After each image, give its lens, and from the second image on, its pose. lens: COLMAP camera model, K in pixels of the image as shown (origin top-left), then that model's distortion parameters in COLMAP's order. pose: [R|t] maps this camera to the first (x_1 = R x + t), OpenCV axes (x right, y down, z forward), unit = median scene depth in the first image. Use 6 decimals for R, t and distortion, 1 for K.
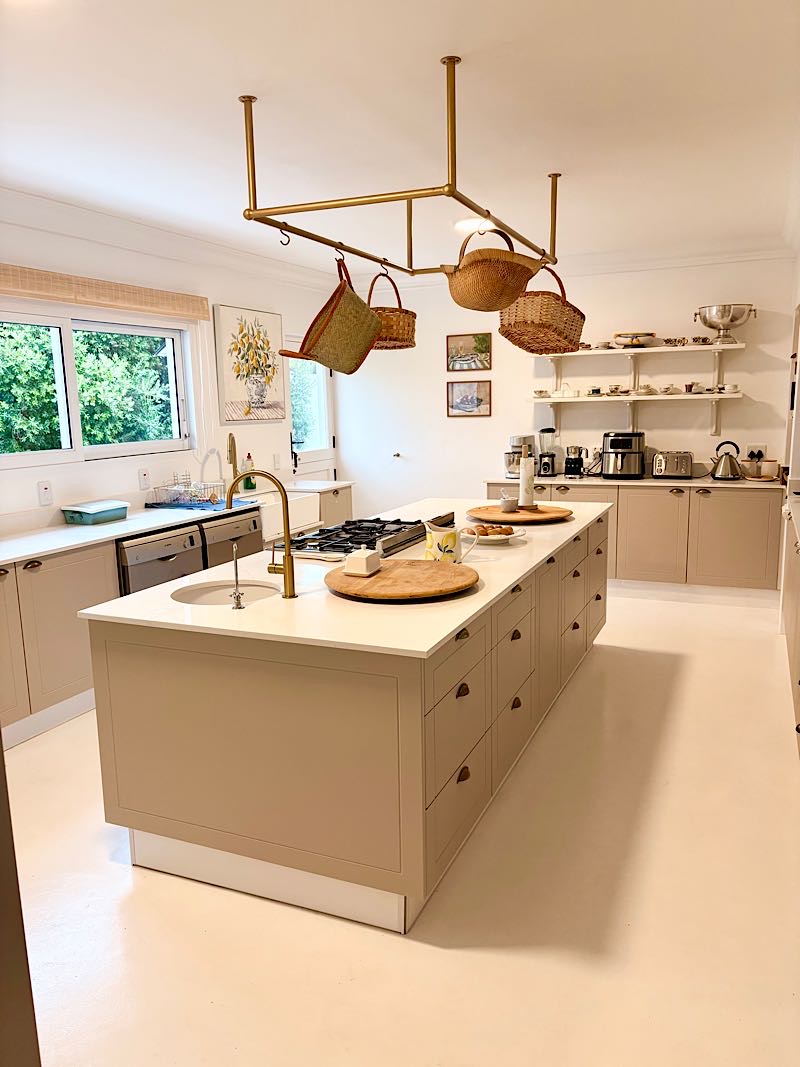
lens RADIAL K [[809.0, 0, 401.3], [0, 809.0, 534.5], [0, 0, 1]] dist [0.011136, -0.008414]
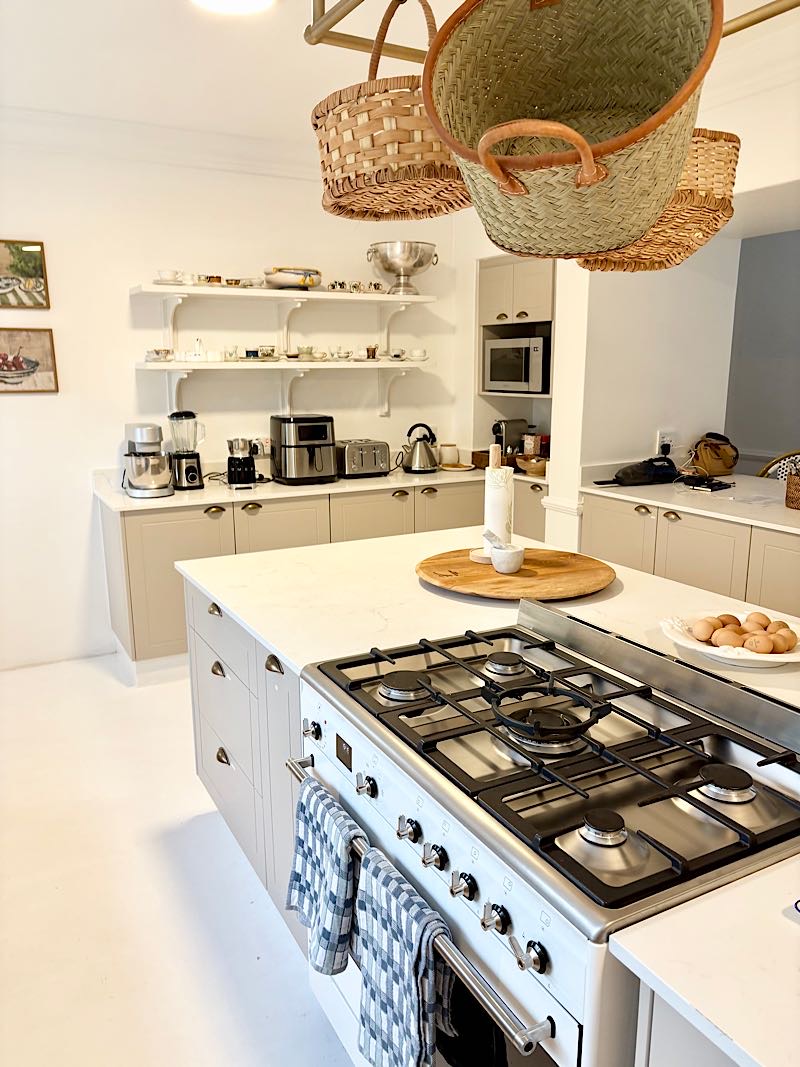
lens RADIAL K [[809.0, 0, 397.4], [0, 809.0, 537.9], [0, 0, 1]] dist [0.011136, -0.008414]
pose [[0.625192, -0.142675, 0.767319, -0.212394], [0.118143, 0.989120, 0.087657, -0.073928], [-0.771477, 0.035851, 0.635246, 0.507257]]
